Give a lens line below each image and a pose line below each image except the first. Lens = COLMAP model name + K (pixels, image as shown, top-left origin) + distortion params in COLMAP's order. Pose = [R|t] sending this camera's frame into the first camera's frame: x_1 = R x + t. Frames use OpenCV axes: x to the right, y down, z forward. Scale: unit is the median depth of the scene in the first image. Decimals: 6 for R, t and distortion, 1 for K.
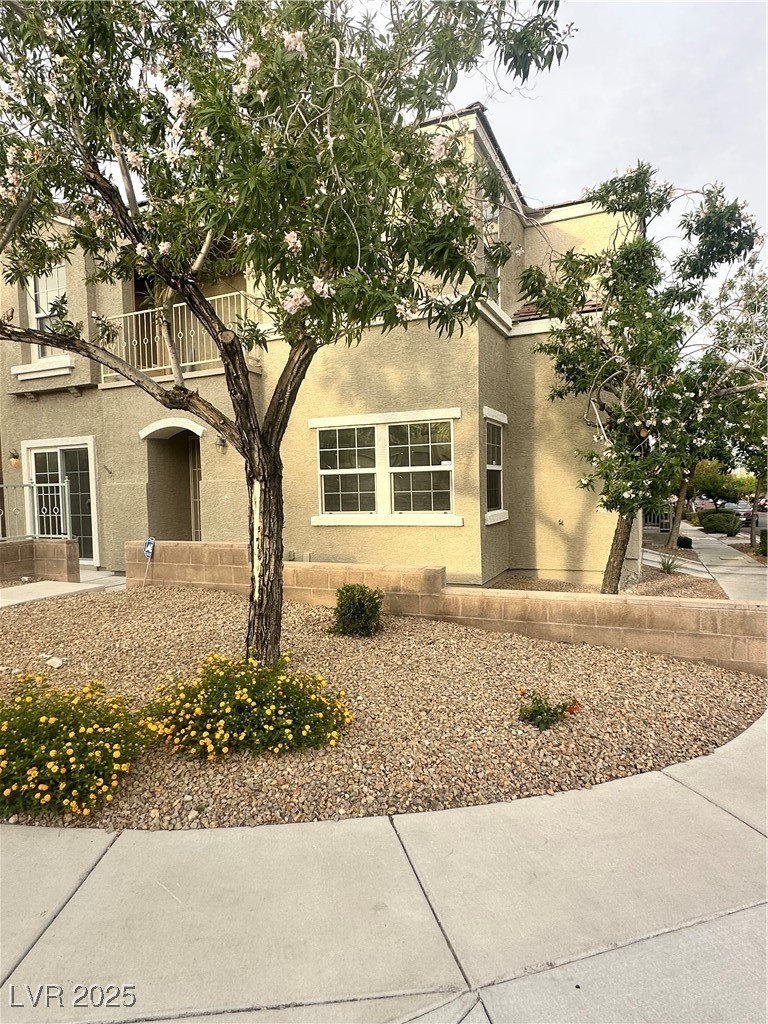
lens RADIAL K [[611.7, 0, 382.7], [0, 611.7, 512.0], [0, 0, 1]] dist [-0.001369, -0.000235]
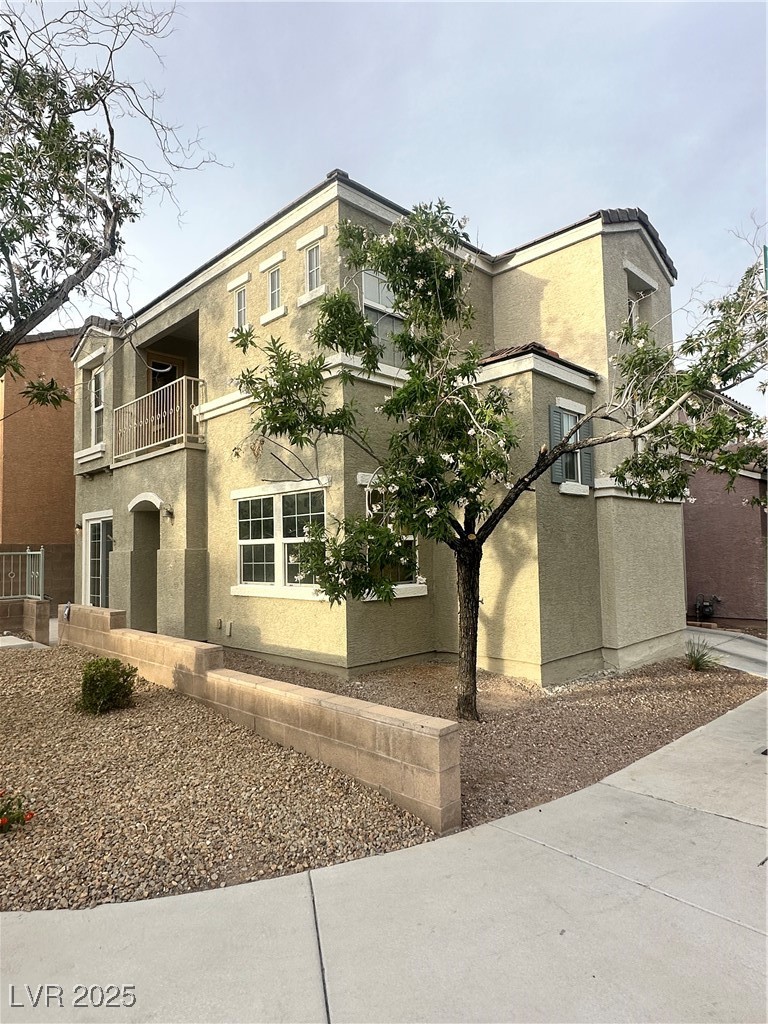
lens RADIAL K [[611.7, 0, 382.9], [0, 611.7, 512.6], [0, 0, 1]] dist [-0.001369, -0.000235]
pose [[0.931470, -0.015788, -0.363475, 0.503747], [-0.019833, 0.995369, -0.094061, -0.024112], [0.363277, 0.094824, 0.926843, 0.143783]]
